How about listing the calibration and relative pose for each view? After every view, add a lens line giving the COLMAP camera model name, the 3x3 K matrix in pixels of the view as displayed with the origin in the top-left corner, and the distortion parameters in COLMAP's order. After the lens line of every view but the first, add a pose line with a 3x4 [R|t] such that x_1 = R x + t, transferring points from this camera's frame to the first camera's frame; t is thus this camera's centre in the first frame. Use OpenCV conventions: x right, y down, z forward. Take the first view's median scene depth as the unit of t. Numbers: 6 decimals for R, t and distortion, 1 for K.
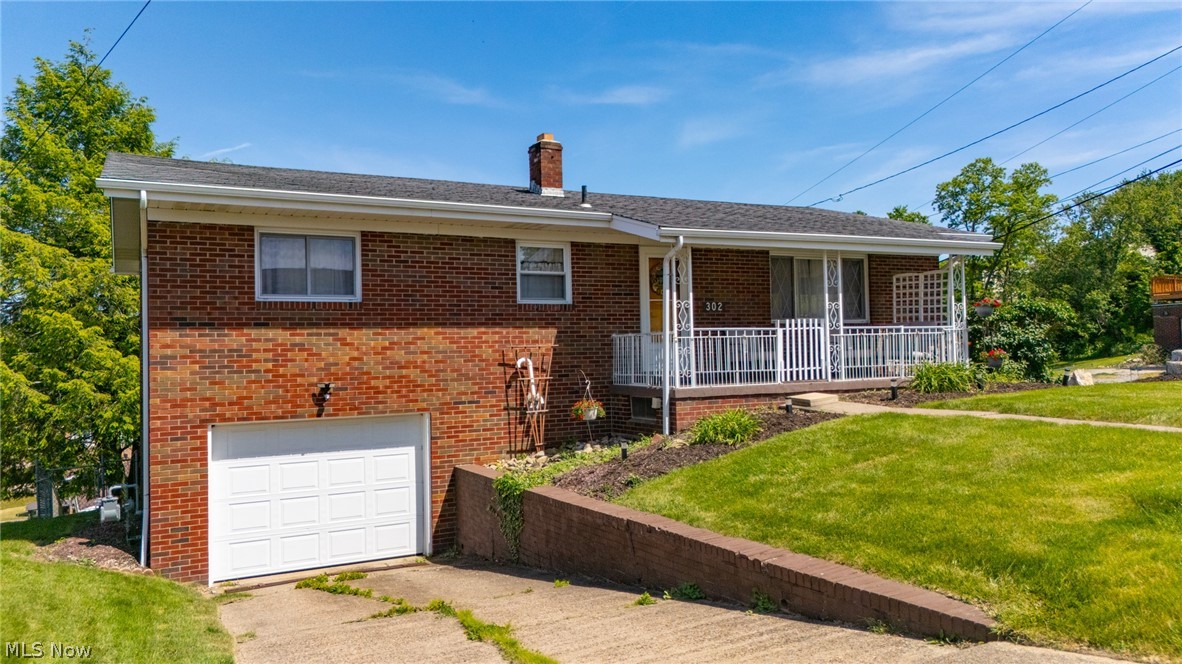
lens RADIAL K [[869.3, 0, 589.6], [0, 869.3, 323.4], [0, 0, 1]] dist [0.059579, -0.050918]
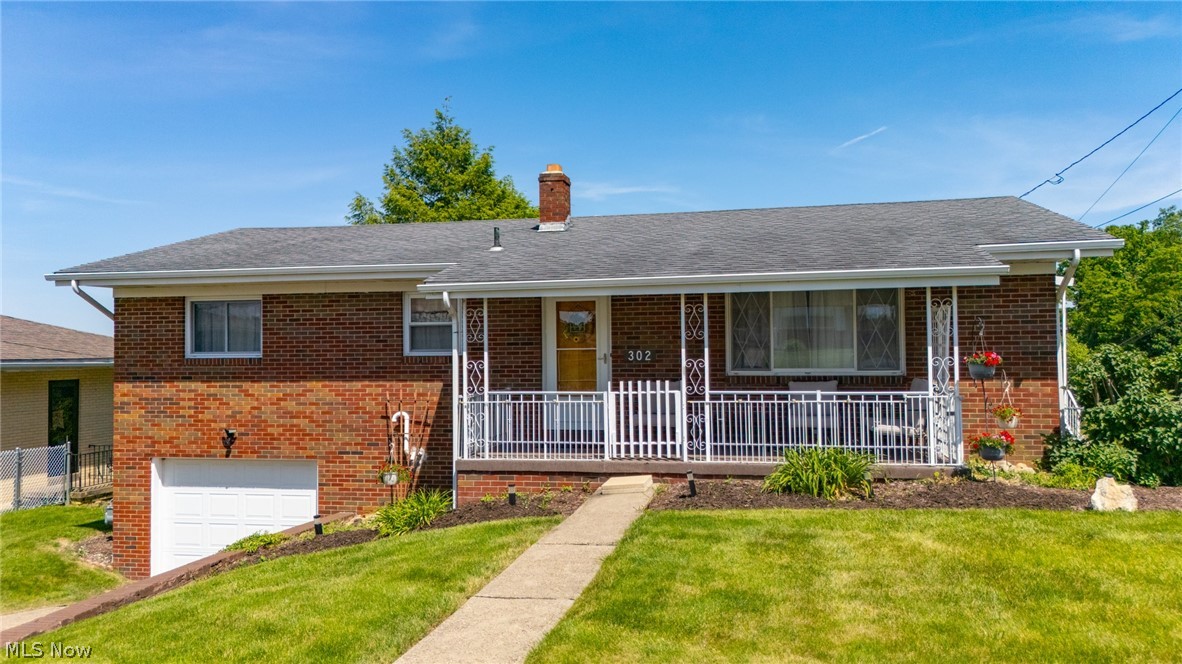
lens RADIAL K [[869.3, 0, 608.1], [0, 869.3, 330.4], [0, 0, 1]] dist [0.059579, -0.050918]
pose [[0.780700, 0.000533, -0.624906, 0.763095], [0.016250, 0.999644, 0.021155, -0.073435], [0.624695, -0.026670, 0.780414, 0.383100]]
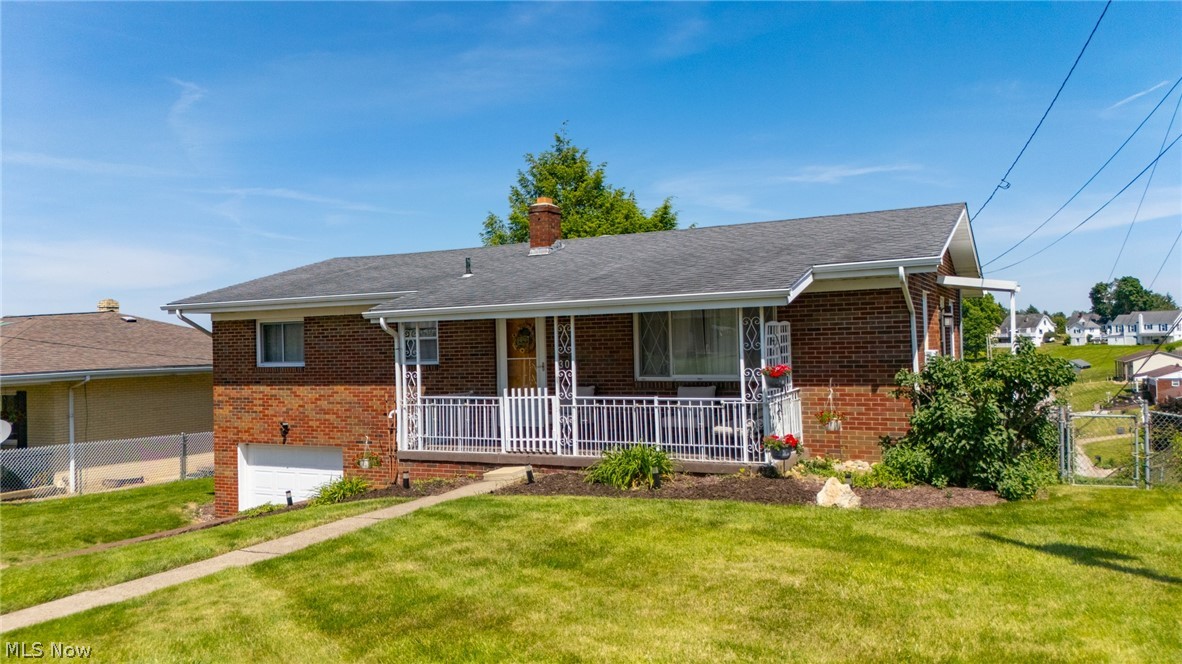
lens RADIAL K [[869.3, 0, 606.9], [0, 869.3, 325.5], [0, 0, 1]] dist [0.059579, -0.050918]
pose [[0.584008, -0.009716, -0.811690, 1.147447], [0.039946, 0.999061, 0.016782, -0.092404], [0.810765, -0.042224, 0.583847, 0.545279]]
